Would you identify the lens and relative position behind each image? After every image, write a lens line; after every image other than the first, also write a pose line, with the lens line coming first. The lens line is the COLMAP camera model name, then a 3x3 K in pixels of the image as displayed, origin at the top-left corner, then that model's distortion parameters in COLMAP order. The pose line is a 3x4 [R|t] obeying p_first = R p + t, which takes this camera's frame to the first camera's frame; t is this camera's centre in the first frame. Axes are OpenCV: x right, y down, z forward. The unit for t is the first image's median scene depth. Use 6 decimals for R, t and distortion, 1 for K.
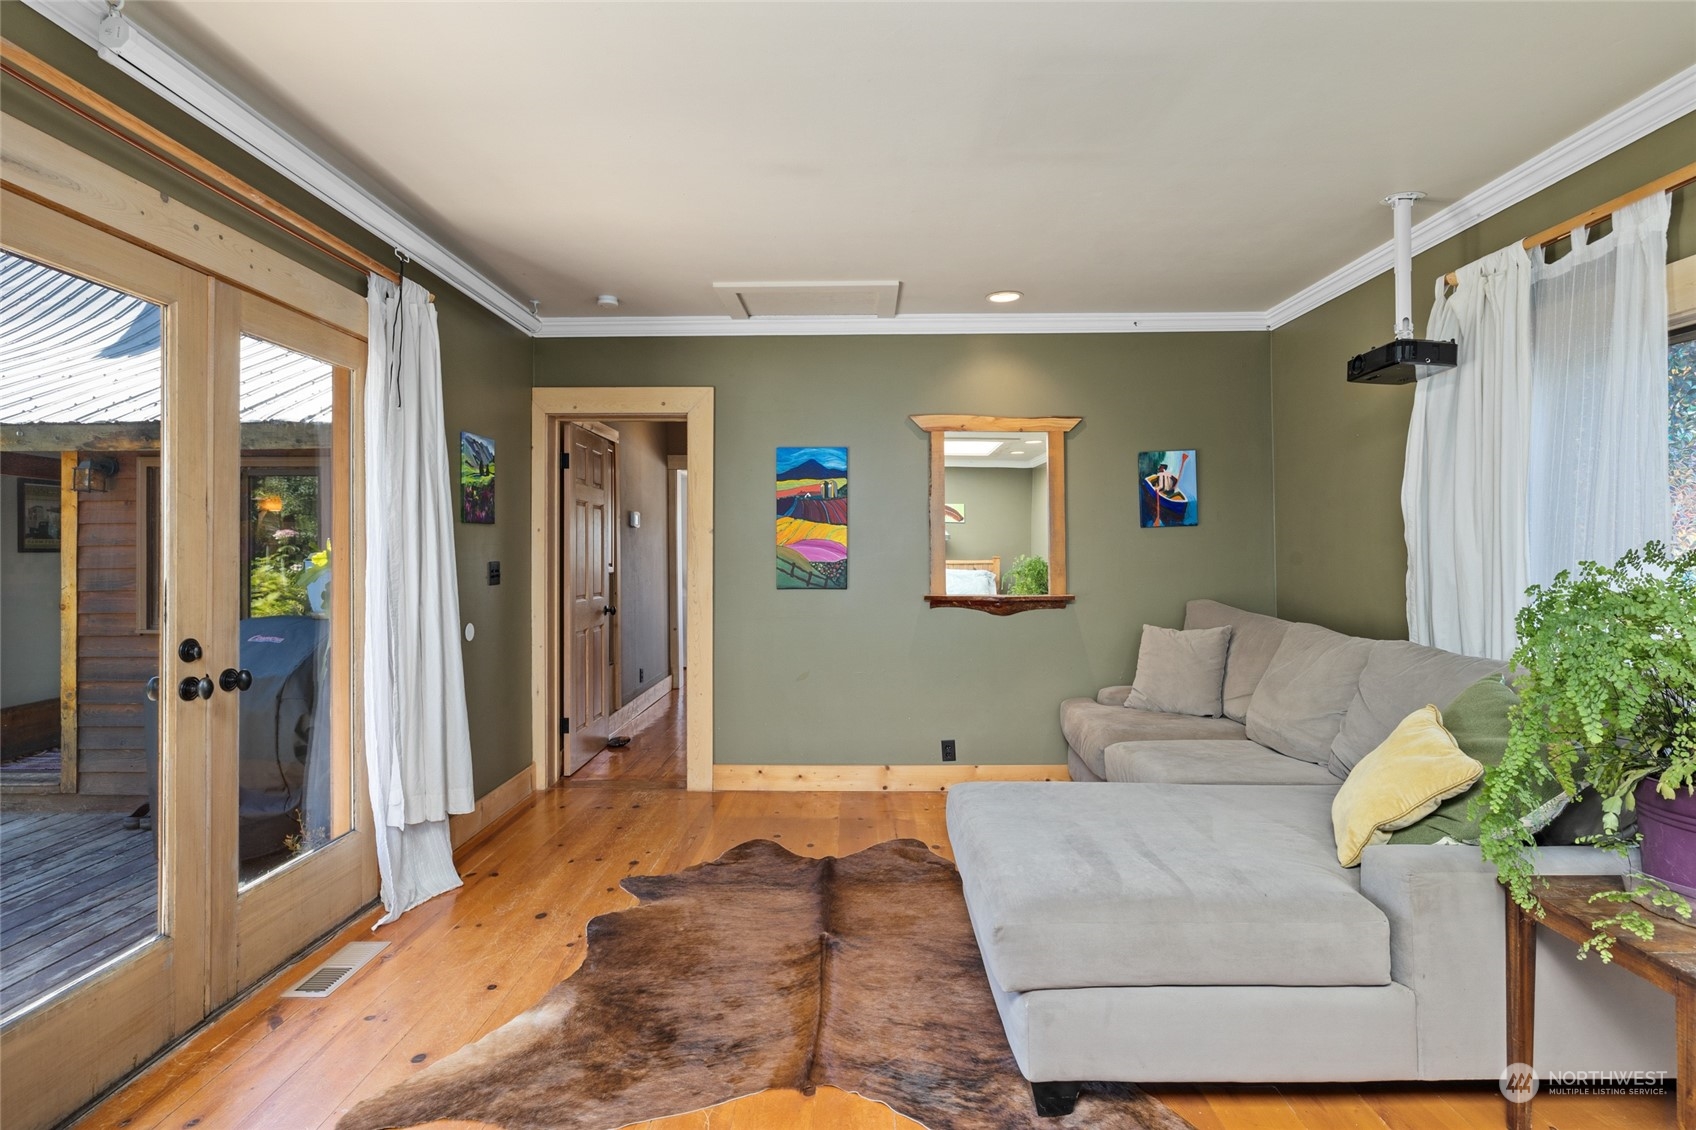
lens RADIAL K [[804.2, 0, 848.9], [0, 804.2, 551.3], [0, 0, 1]] dist [-0.013411, 0.000442]
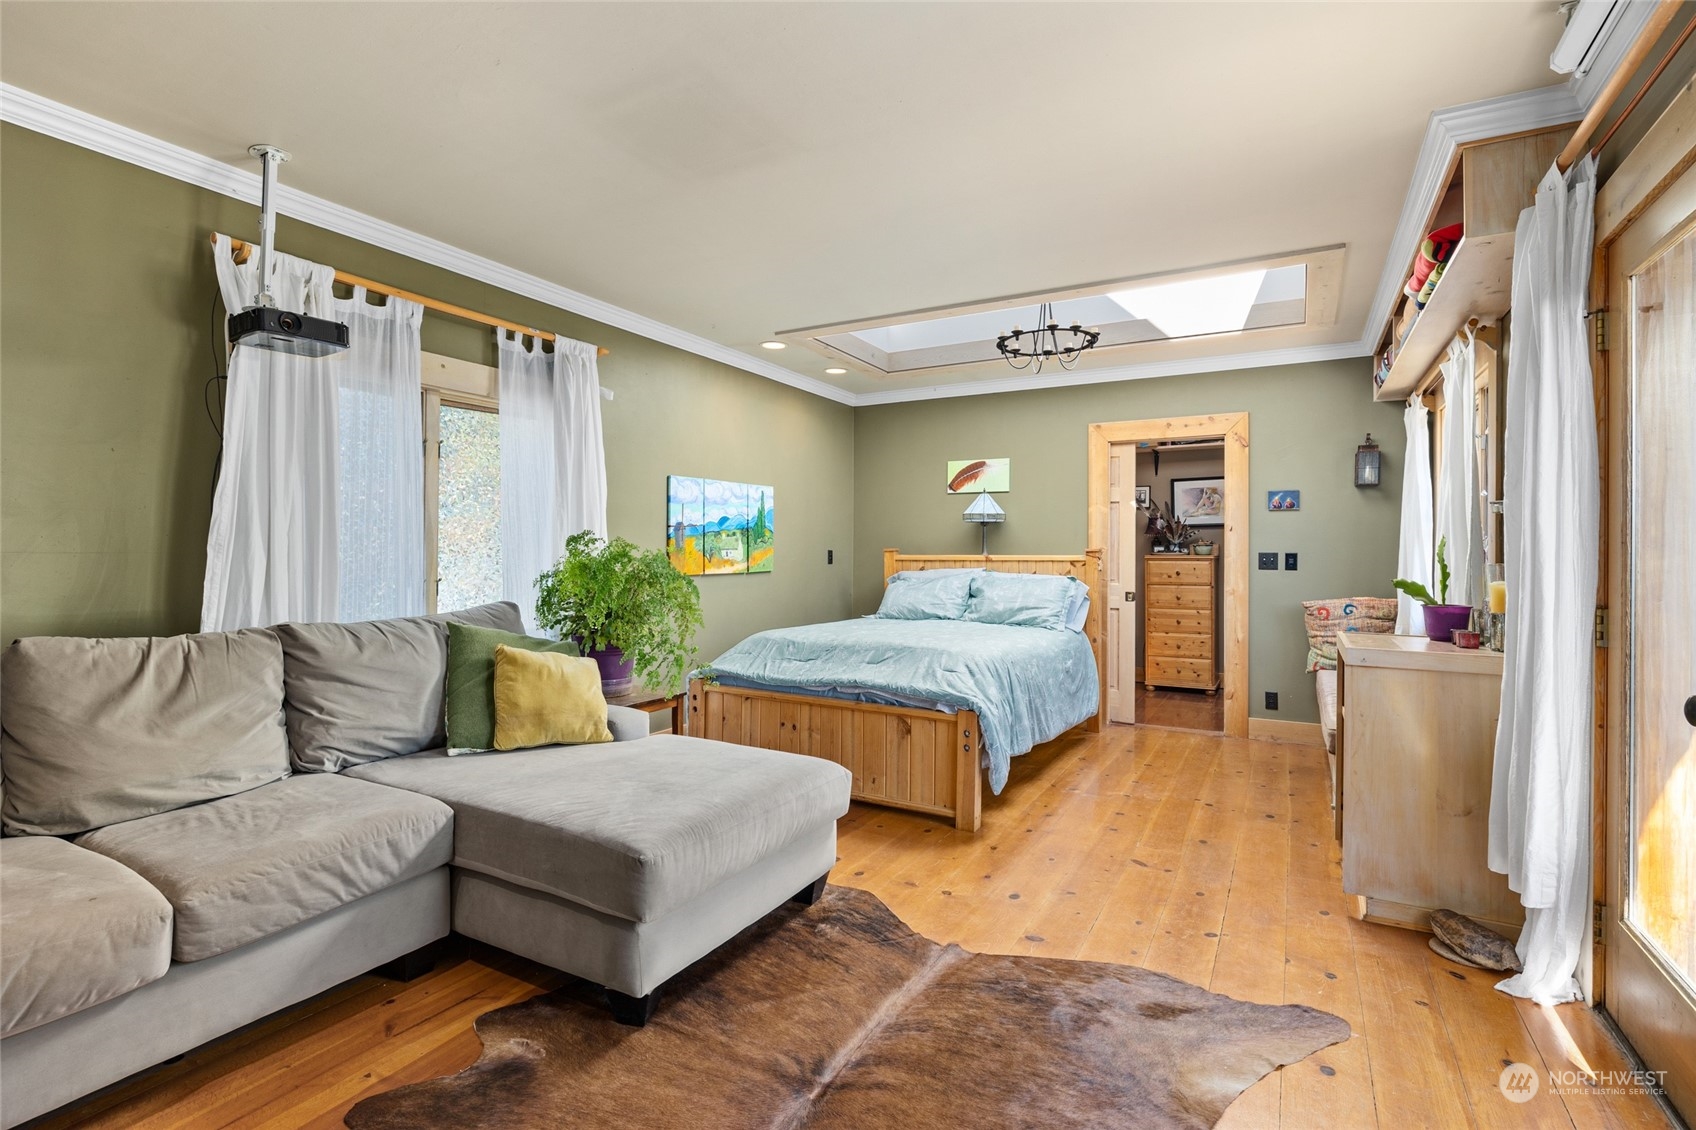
lens RADIAL K [[804.2, 0, 847.7], [0, 804.2, 553.2], [0, 0, 1]] dist [-0.013411, 0.000442]
pose [[-0.885513, -0.002793, 0.464607, -0.312842], [-0.002253, 0.999996, 0.001717, 0.022332], [-0.464610, 0.000473, -0.885515, 1.383960]]
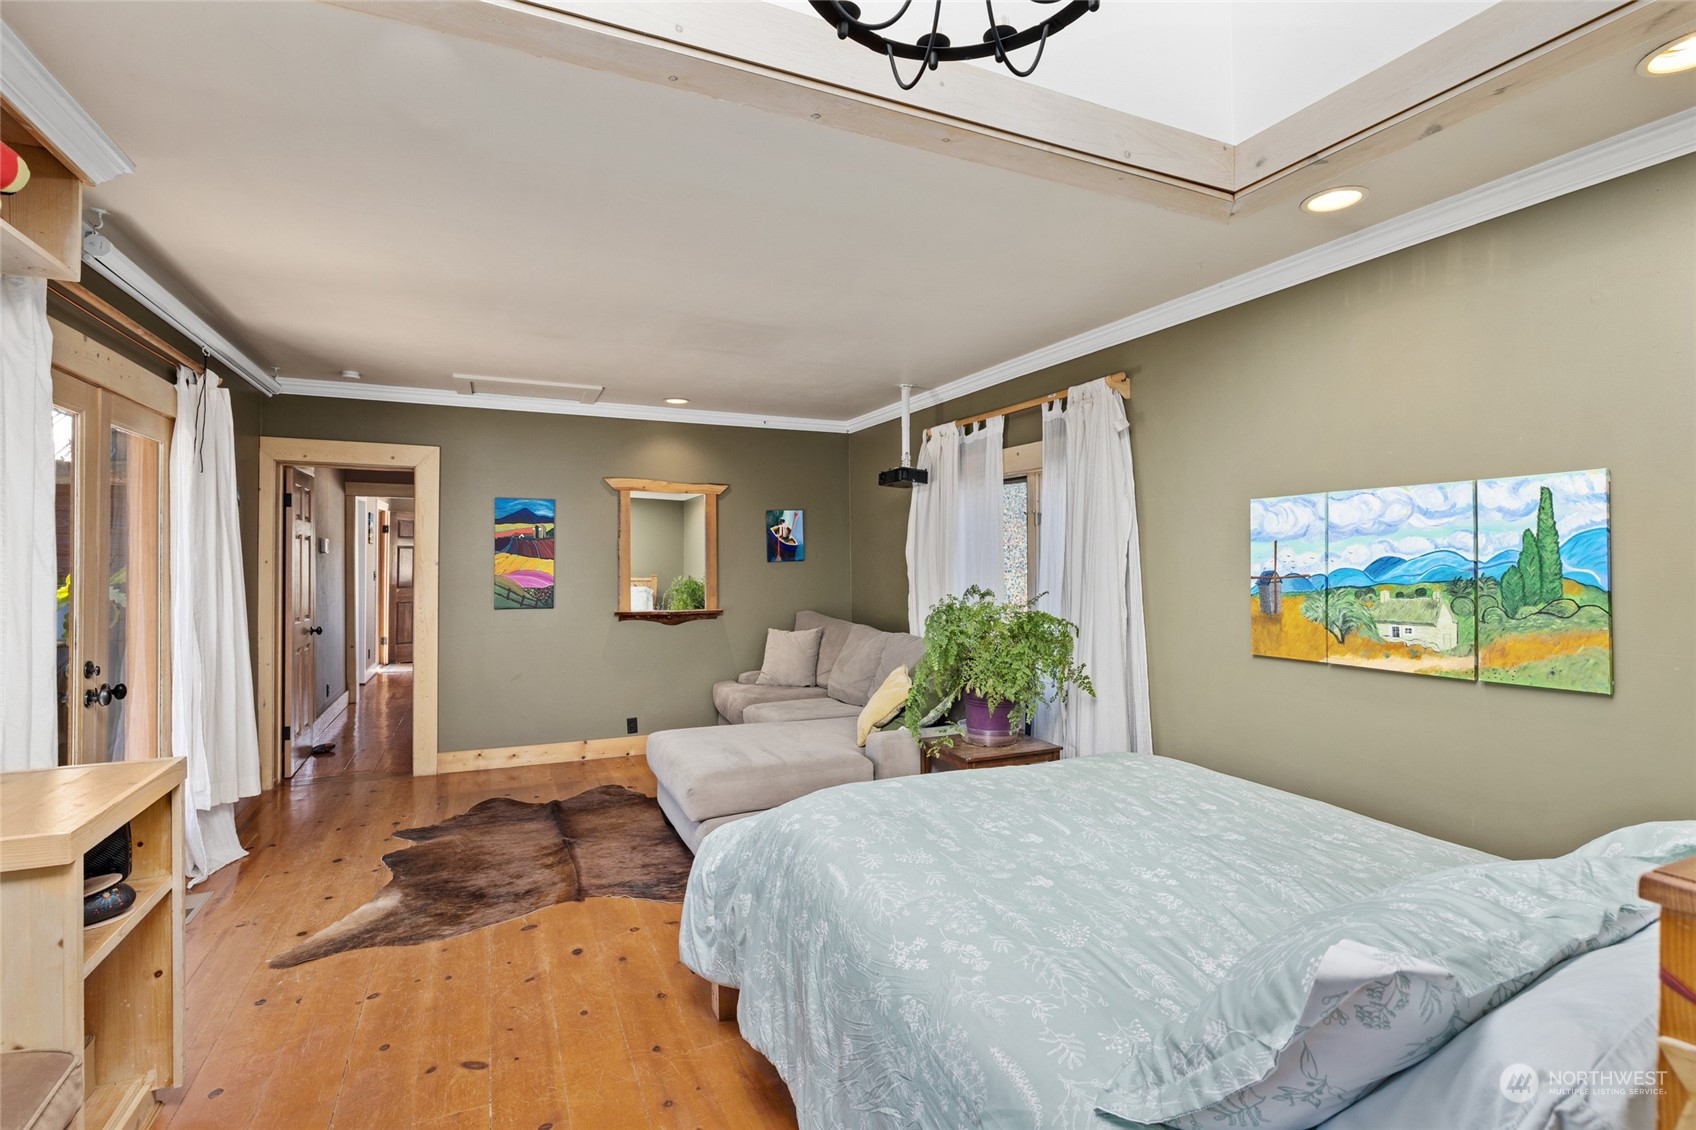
lens RADIAL K [[804.2, 0, 856.2], [0, 804.2, 560.7], [0, 0, 1]] dist [-0.013411, 0.000442]
pose [[0.901272, 0.004319, 0.433232, -0.168723], [-0.005081, 0.999987, 0.000601, -0.045736], [-0.433223, -0.002743, 0.901282, -0.525744]]
